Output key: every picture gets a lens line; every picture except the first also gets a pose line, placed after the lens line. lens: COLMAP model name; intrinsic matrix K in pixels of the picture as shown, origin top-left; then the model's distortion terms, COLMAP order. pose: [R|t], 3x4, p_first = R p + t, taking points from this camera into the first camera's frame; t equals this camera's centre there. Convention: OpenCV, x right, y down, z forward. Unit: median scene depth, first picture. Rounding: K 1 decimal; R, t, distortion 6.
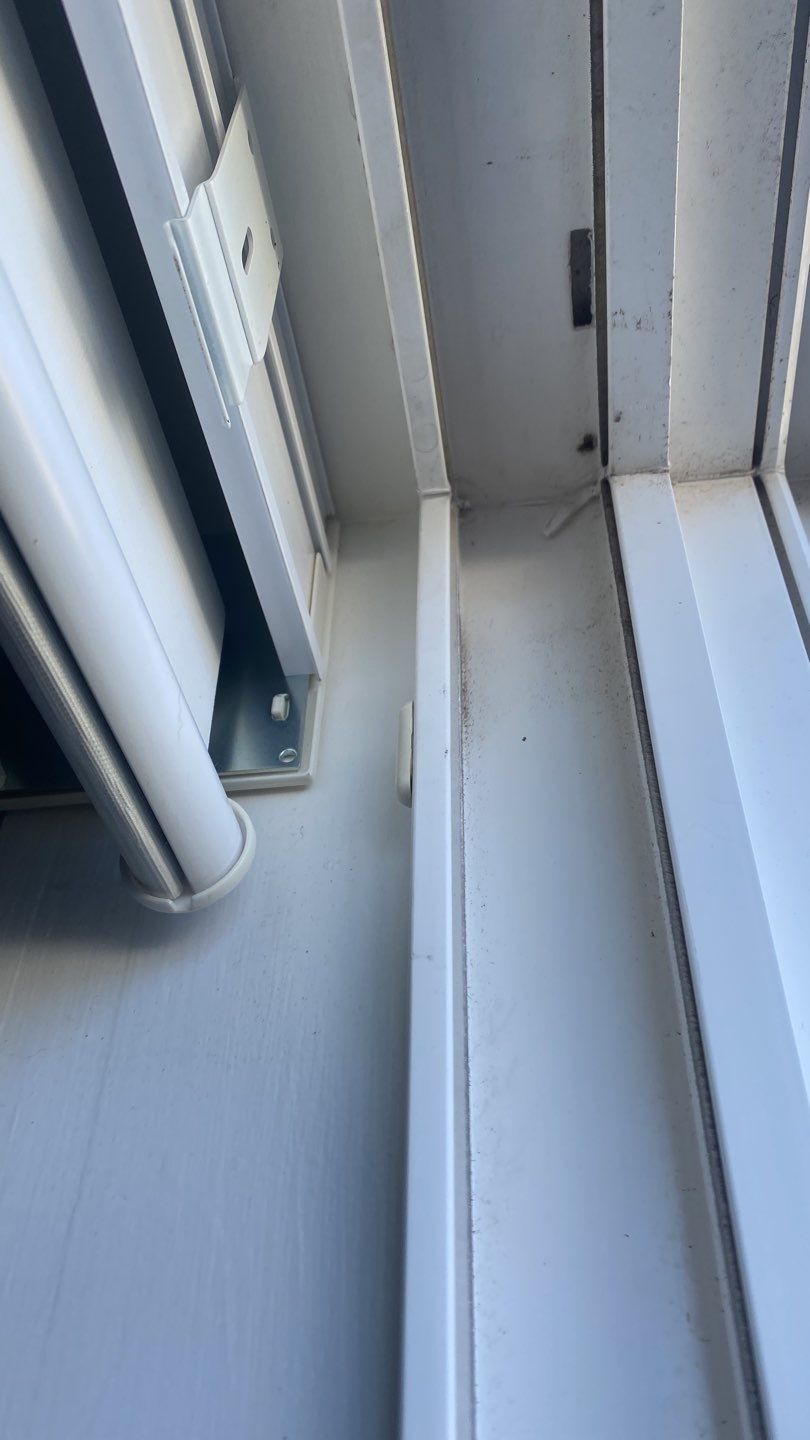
lens RADIAL K [[1065.3, 0, 402.8], [0, 1065.3, 720.6], [0, 0, 1]] dist [-0.001233, 0.018499]
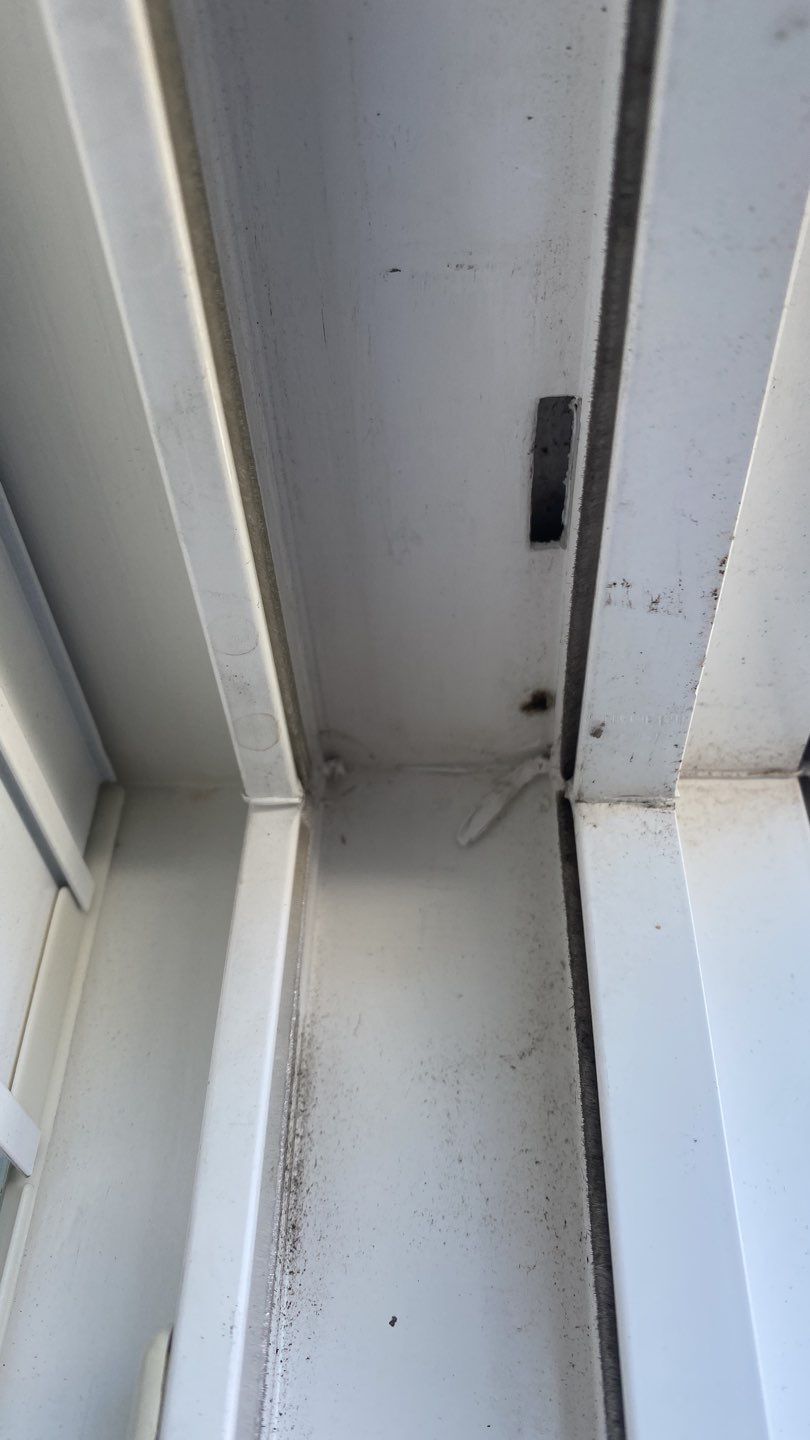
lens RADIAL K [[1105.1, 0, 408.1], [0, 1105.1, 717.8], [0, 0, 1]] dist [0.072164, -0.060509]
pose [[0.994273, 0.063446, 0.085996, 0.049084], [-0.065825, 0.997515, 0.025109, -0.285939], [-0.084189, -0.030625, 0.995979, 0.407646]]
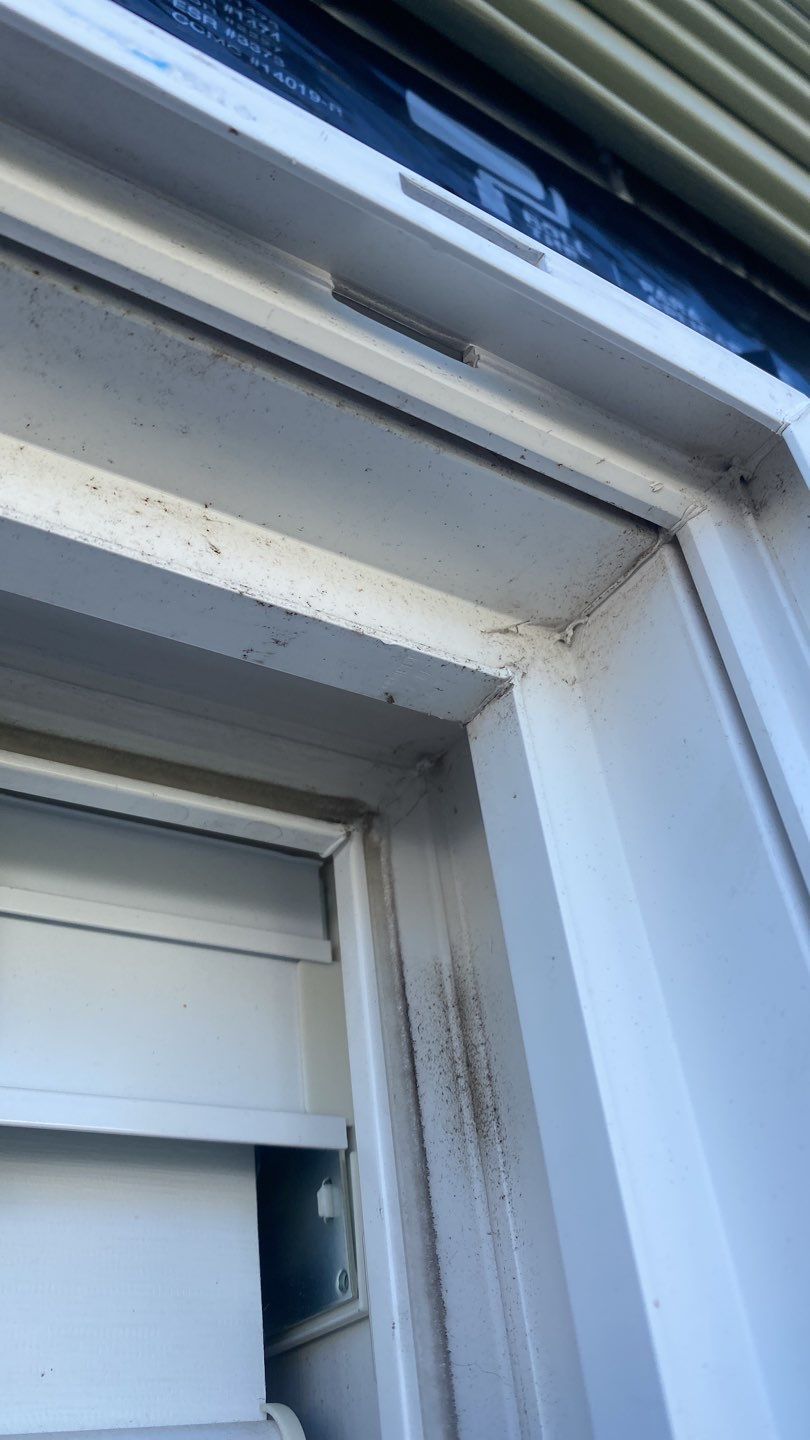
lens RADIAL K [[1105.1, 0, 406.7], [0, 1105.1, 711.3], [0, 0, 1]] dist [0.072164, -0.060509]
pose [[0.643918, -0.529199, -0.552555, 0.580780], [0.592171, 0.802025, -0.078039, -0.204911], [0.484461, -0.276957, 0.829815, 0.384711]]
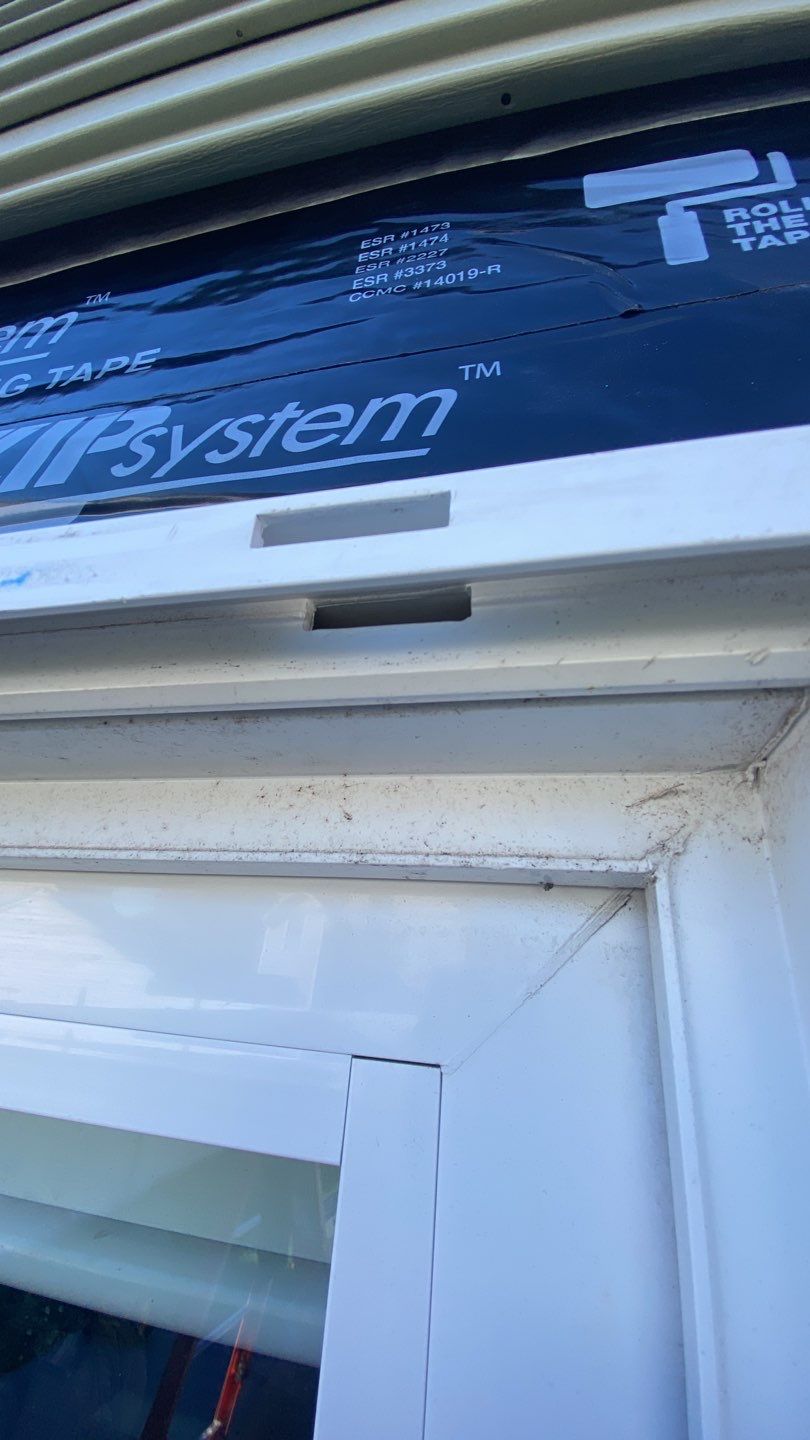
lens RADIAL K [[592.5, 0, 409.9], [0, 592.5, 732.0], [0, 0, 1]] dist [0.011537, -0.013009]
pose [[-0.072414, -0.436926, -0.896578, 0.609701], [0.606013, 0.694695, -0.387489, -0.245030], [0.792152, -0.571397, 0.214477, 0.857001]]
